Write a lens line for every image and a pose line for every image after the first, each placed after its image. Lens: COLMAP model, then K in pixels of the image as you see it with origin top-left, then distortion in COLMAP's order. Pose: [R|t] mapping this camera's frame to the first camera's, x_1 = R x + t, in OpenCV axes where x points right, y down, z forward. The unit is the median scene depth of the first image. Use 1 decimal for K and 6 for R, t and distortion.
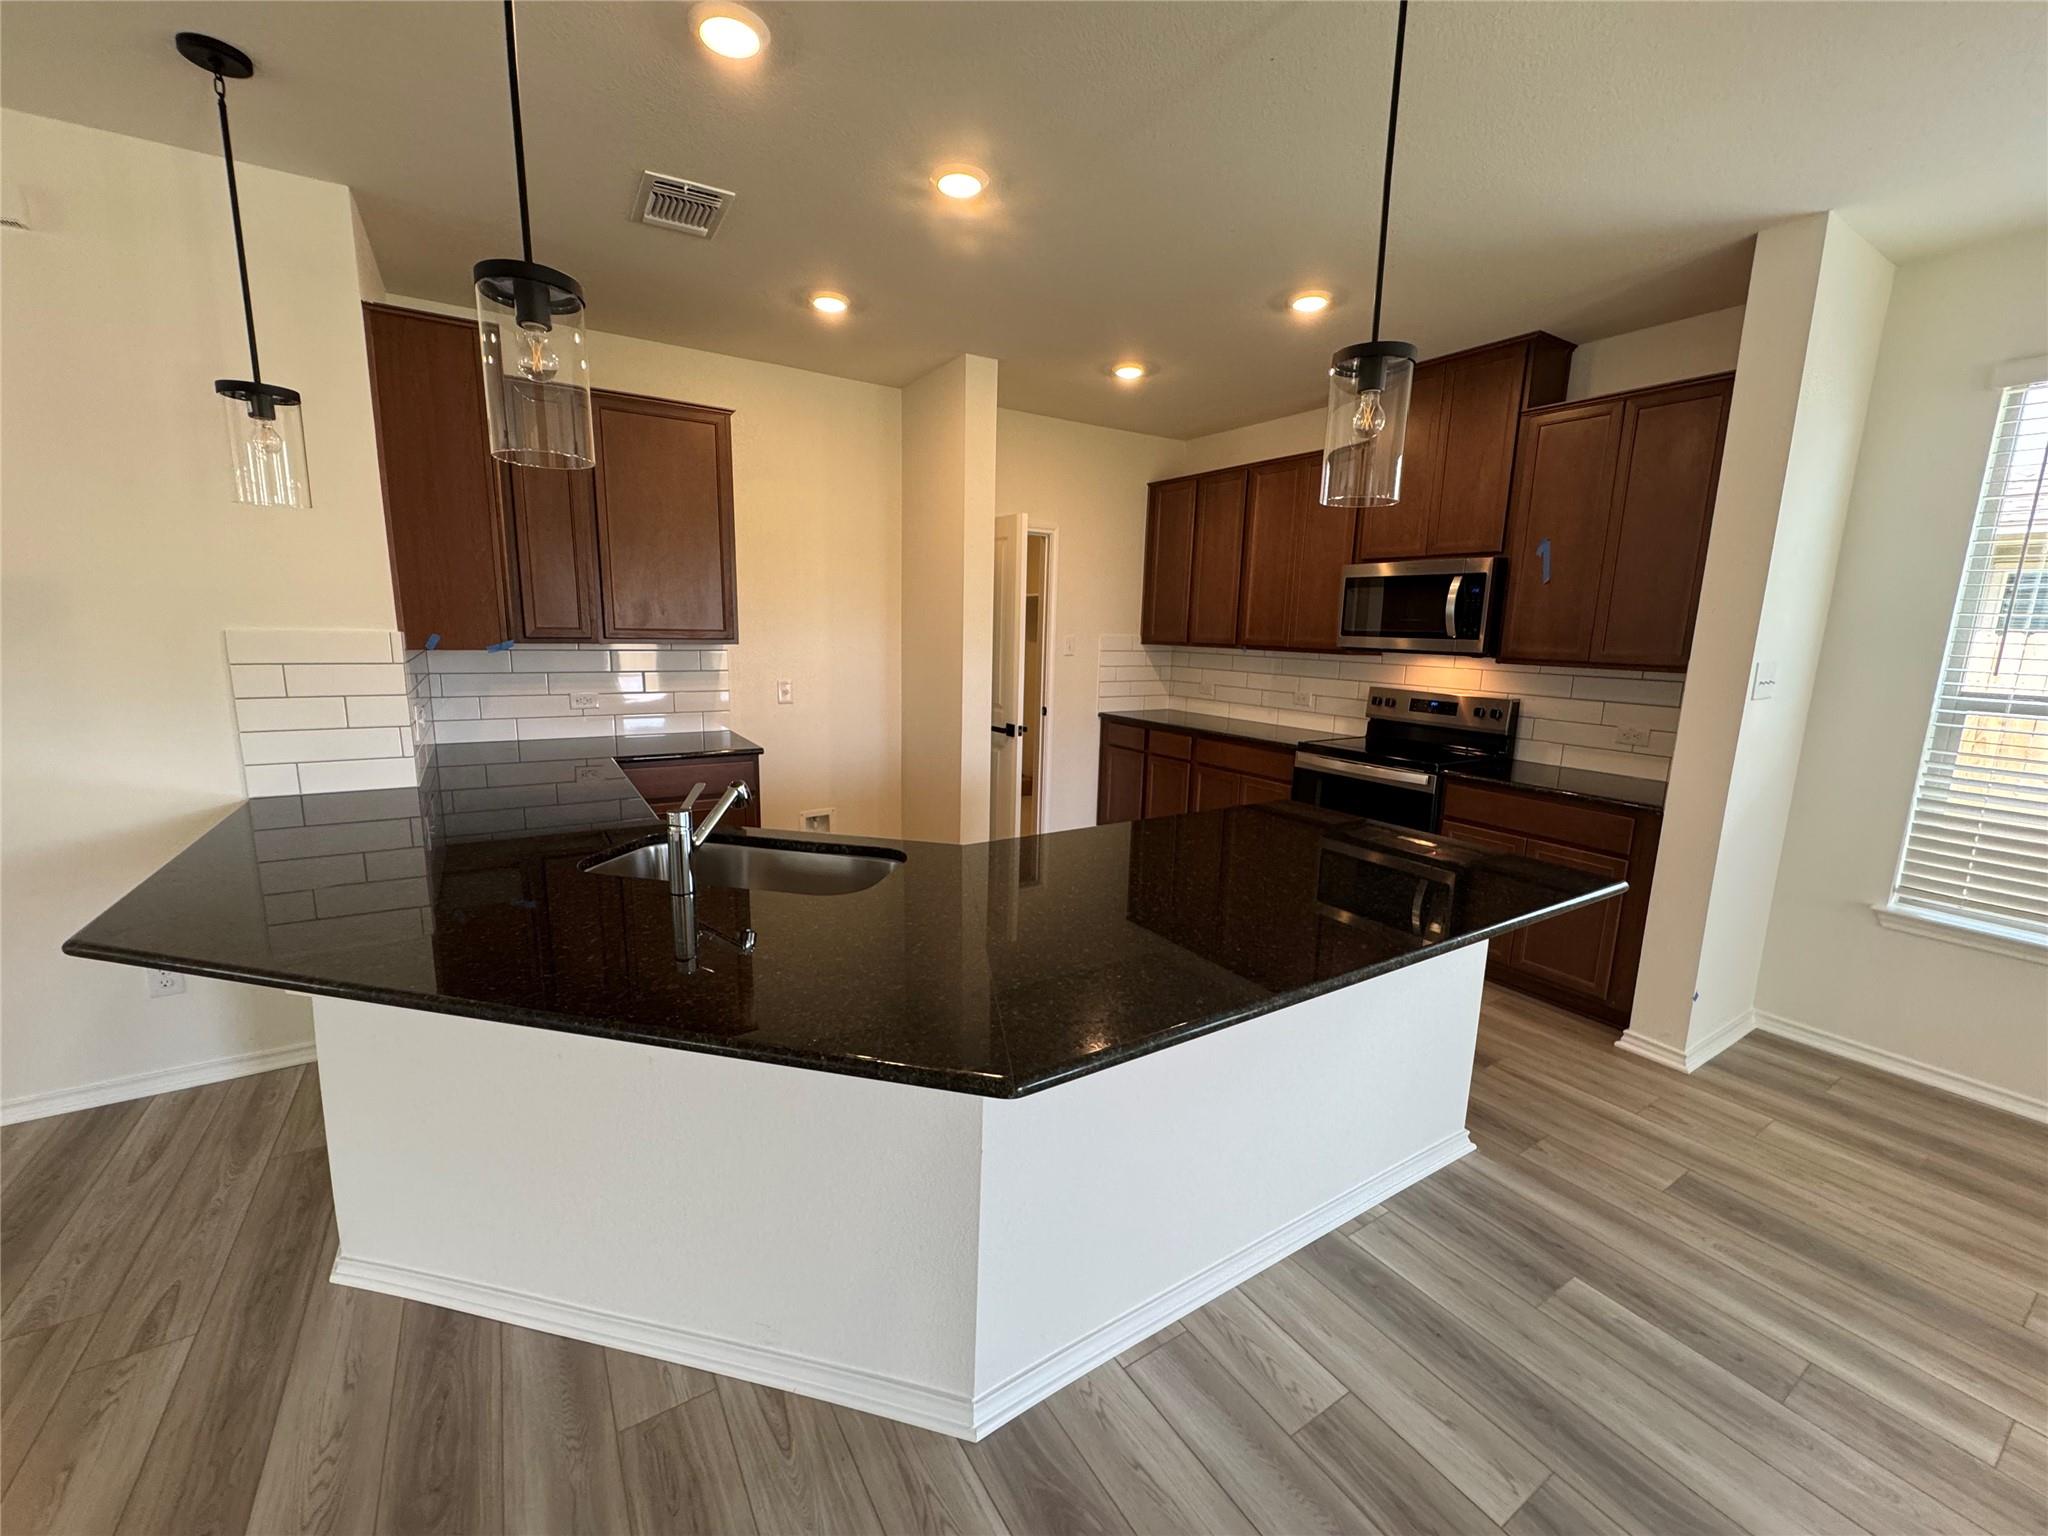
lens RADIAL K [[819.4, 0, 1022.9], [0, 819.4, 764.8], [0, 0, 1]] dist [-0.000624, 0.000330]
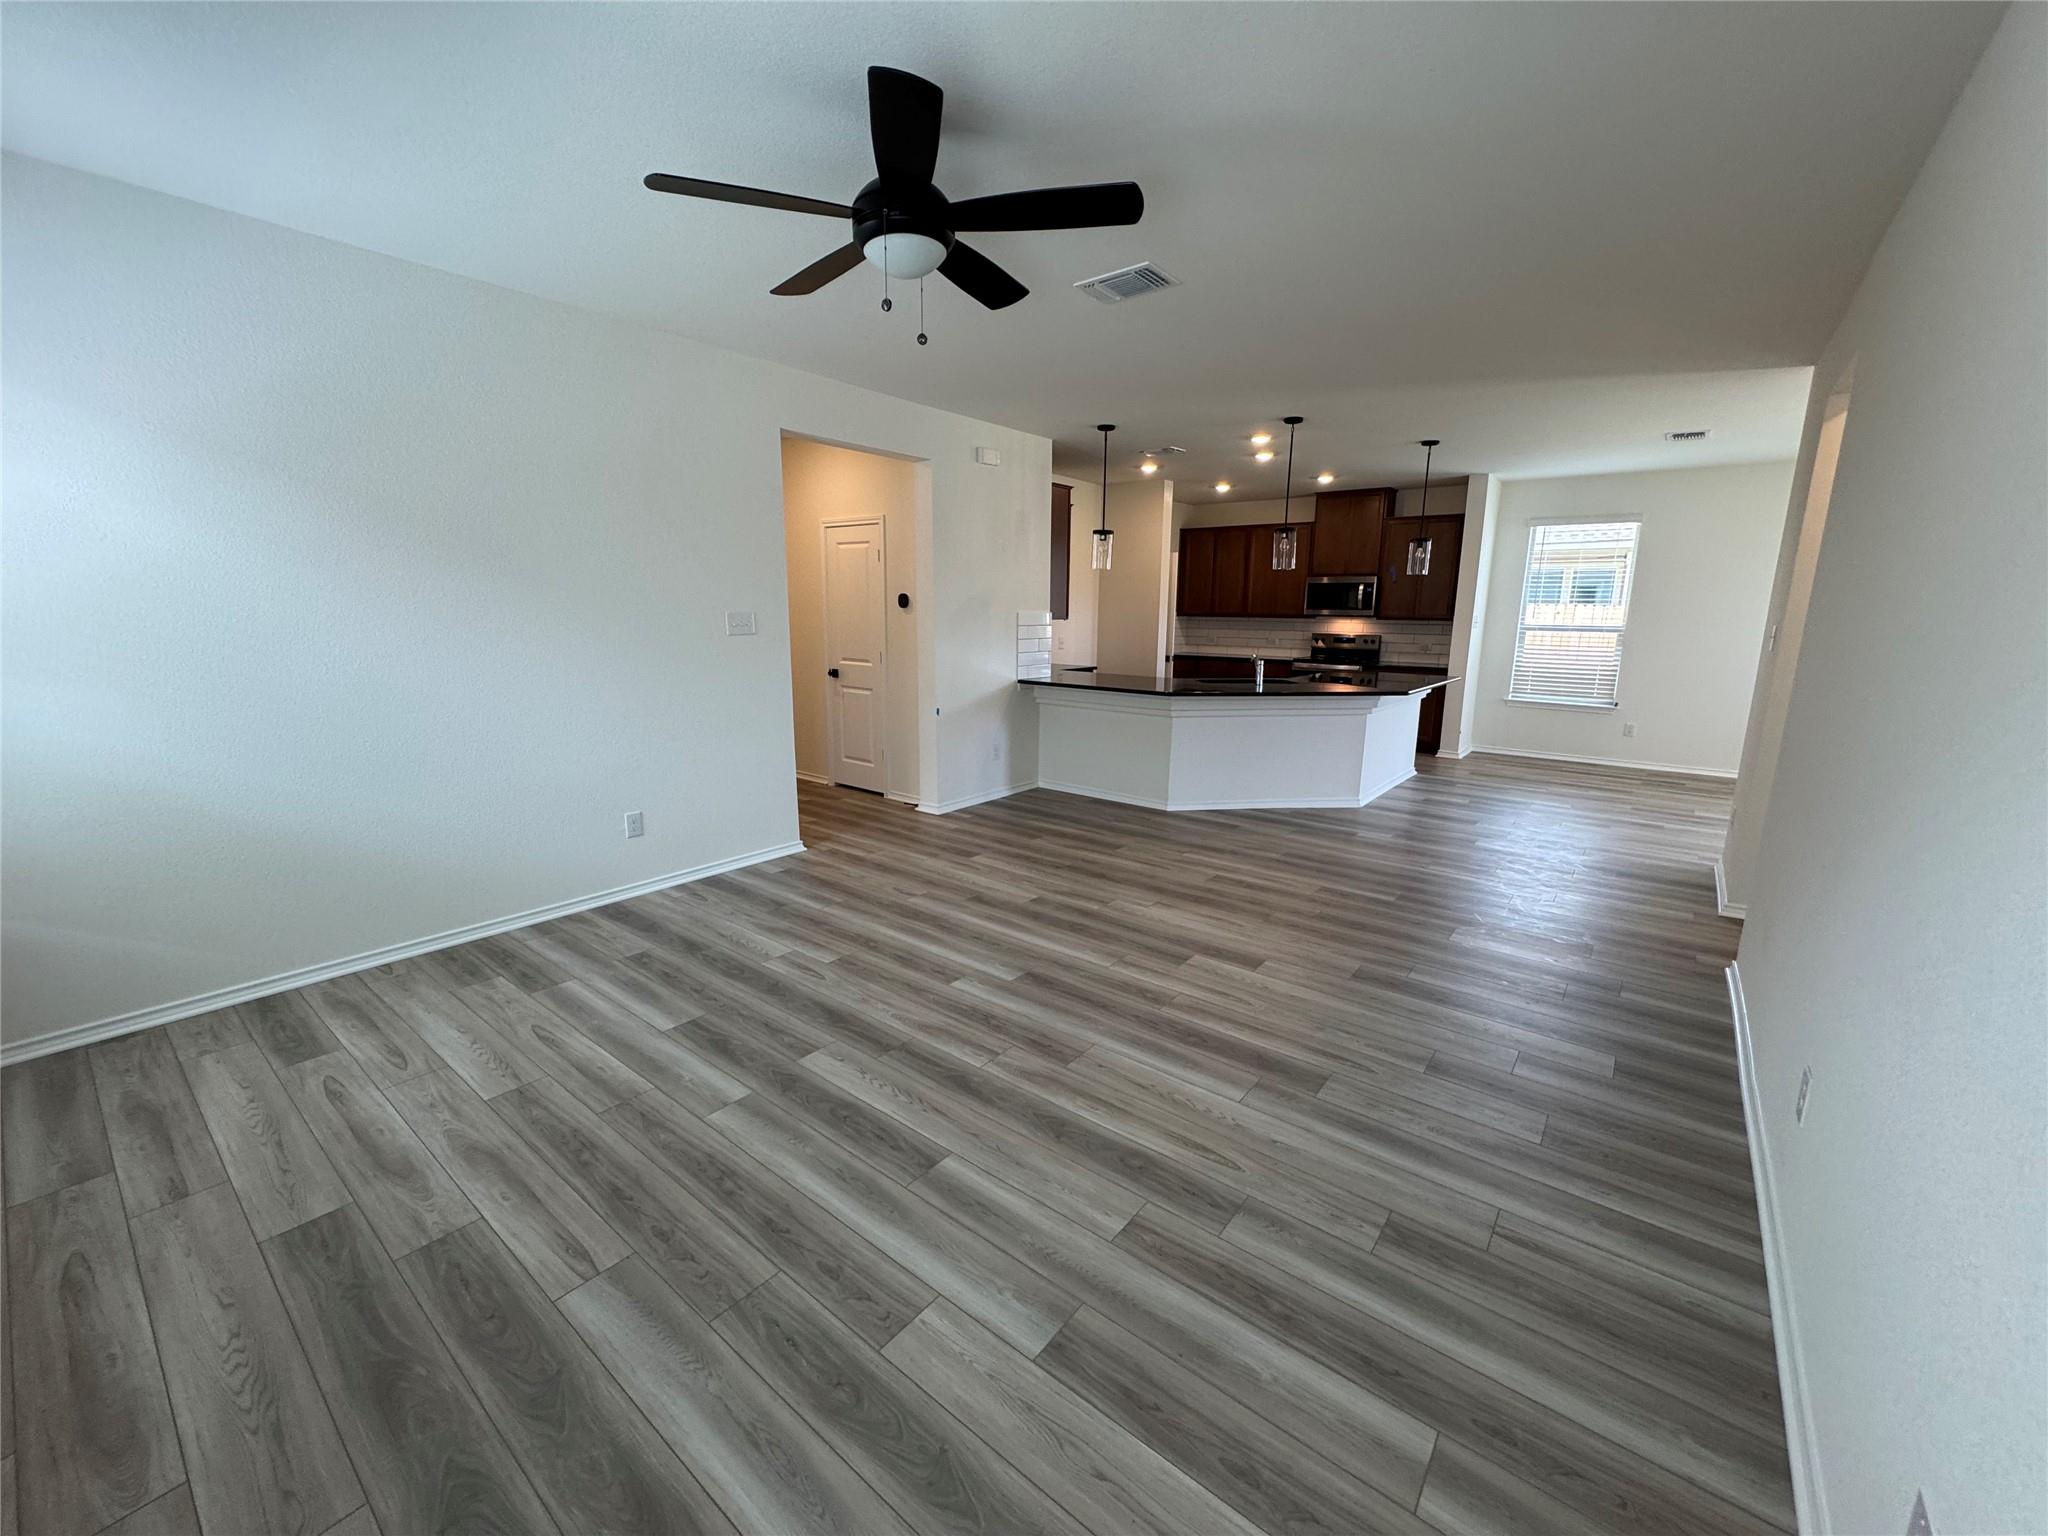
lens RADIAL K [[814.2, 0, 1022.1], [0, 814.2, 768.3], [0, 0, 1]] dist [-0.000490, 0.000464]
pose [[0.945771, -0.078007, 0.315330, -1.448687], [0.068456, 0.996800, 0.041270, 0.172218], [-0.317540, -0.017446, 0.948084, -1.144787]]
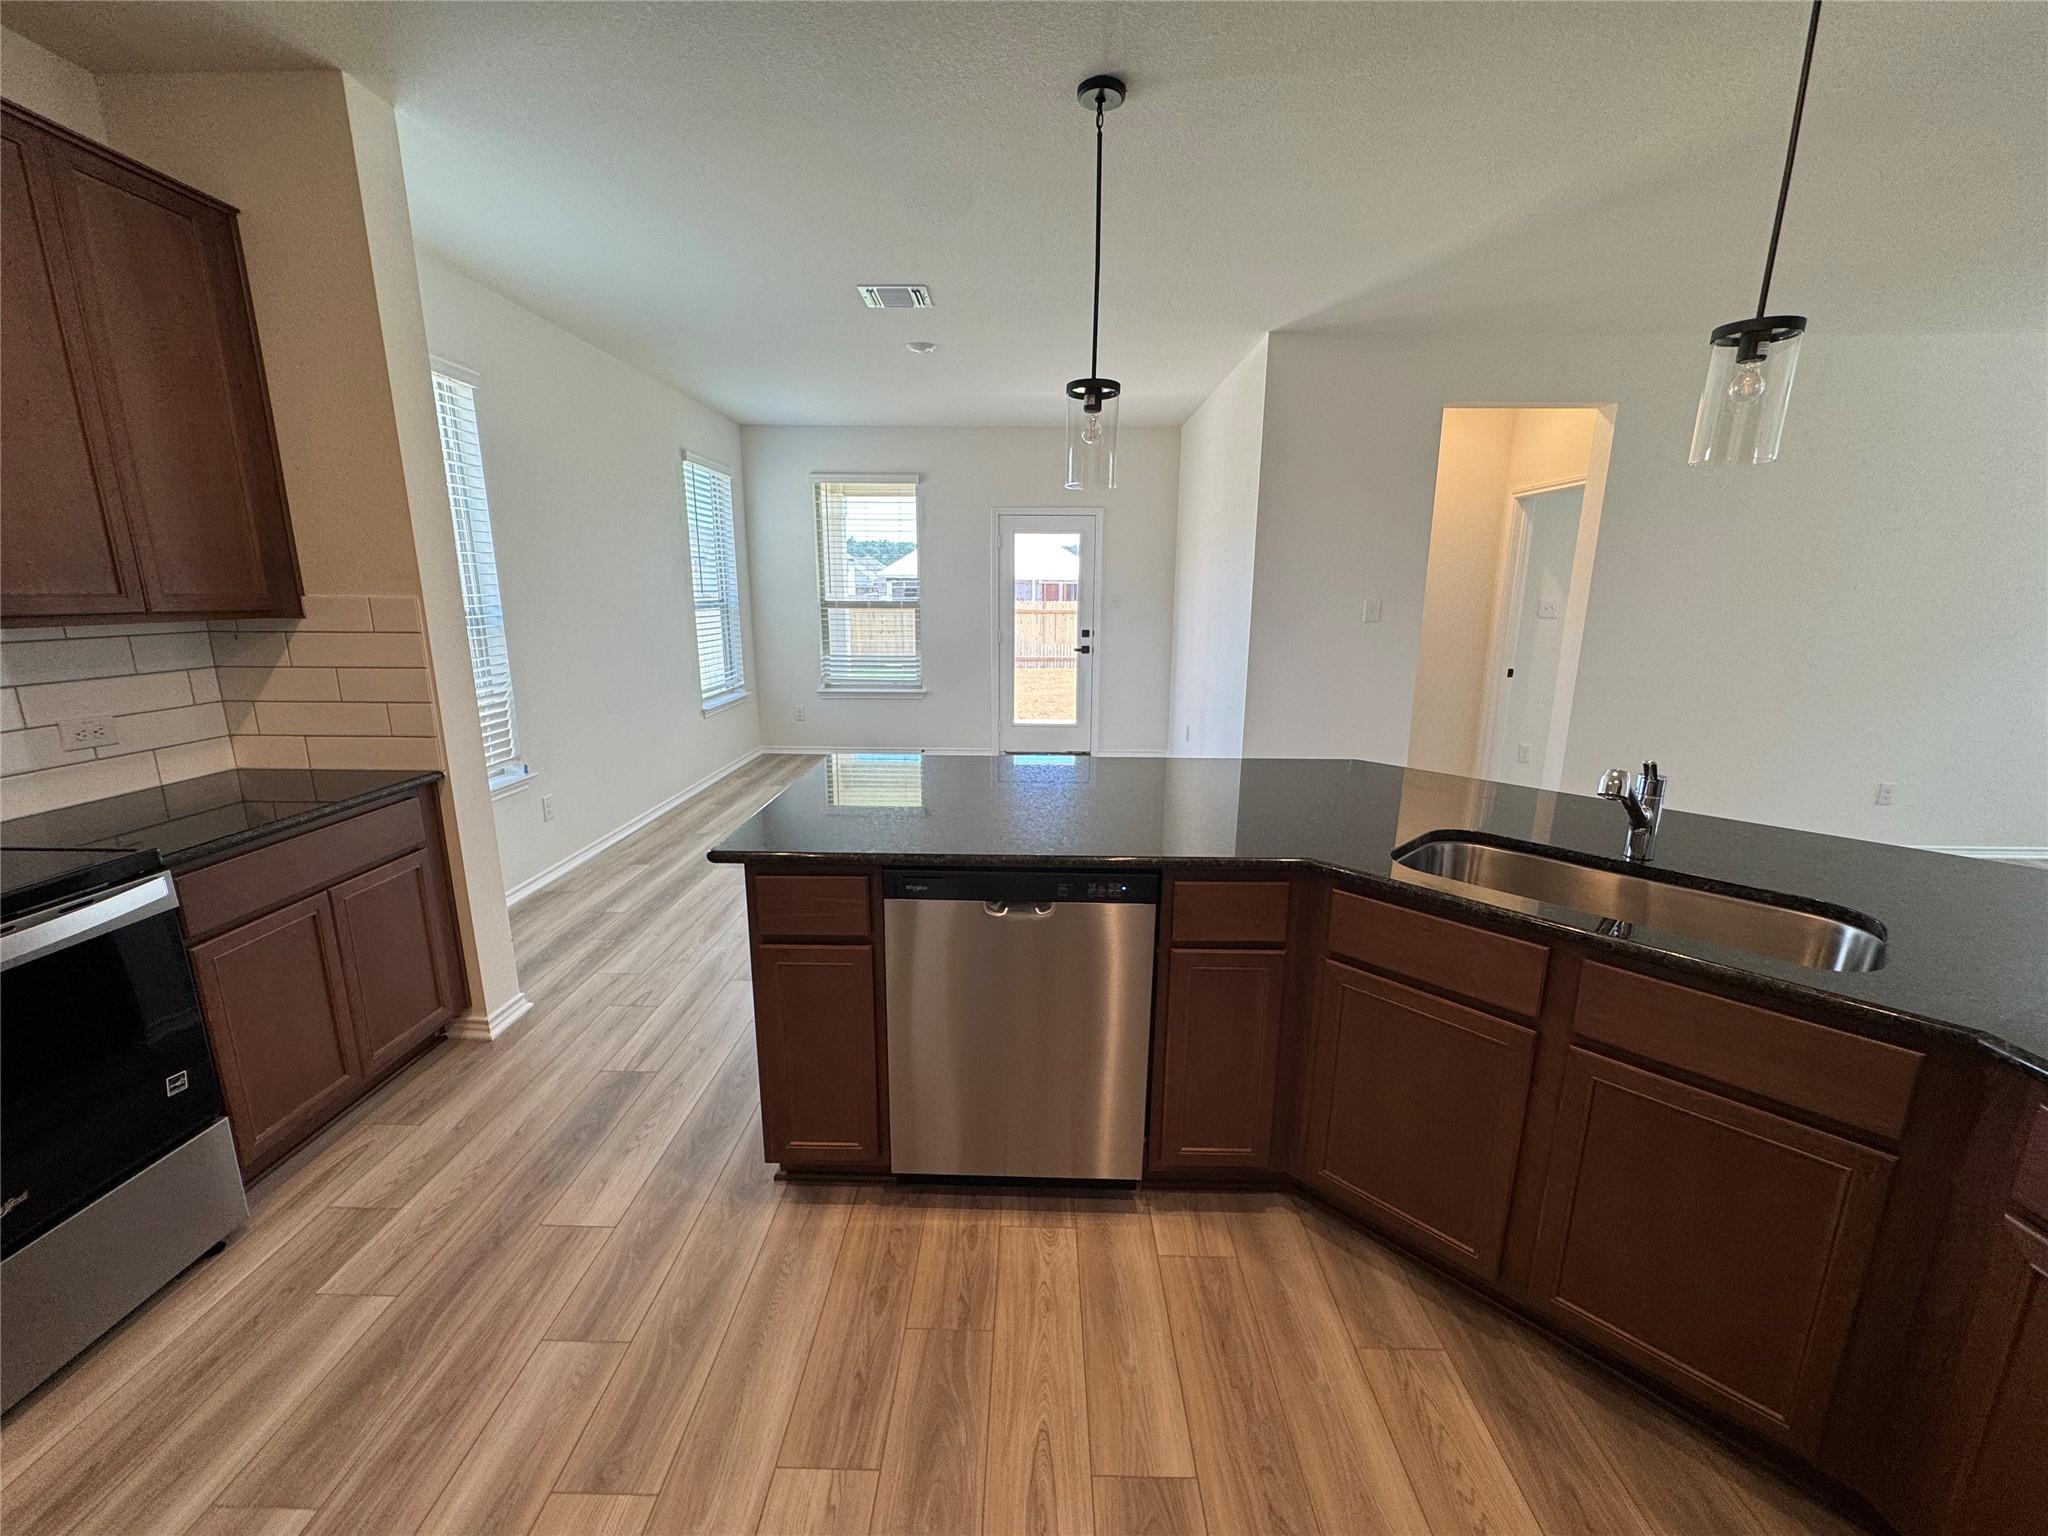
lens RADIAL K [[814.2, 0, 1022.1], [0, 814.2, 768.3], [0, 0, 1]] dist [-0.000490, 0.000464]
pose [[-0.834411, -0.147405, 0.531065, -0.177725], [0.067242, 0.929145, 0.363549, -0.209886], [-0.547025, 0.339059, -0.765377, 1.246001]]
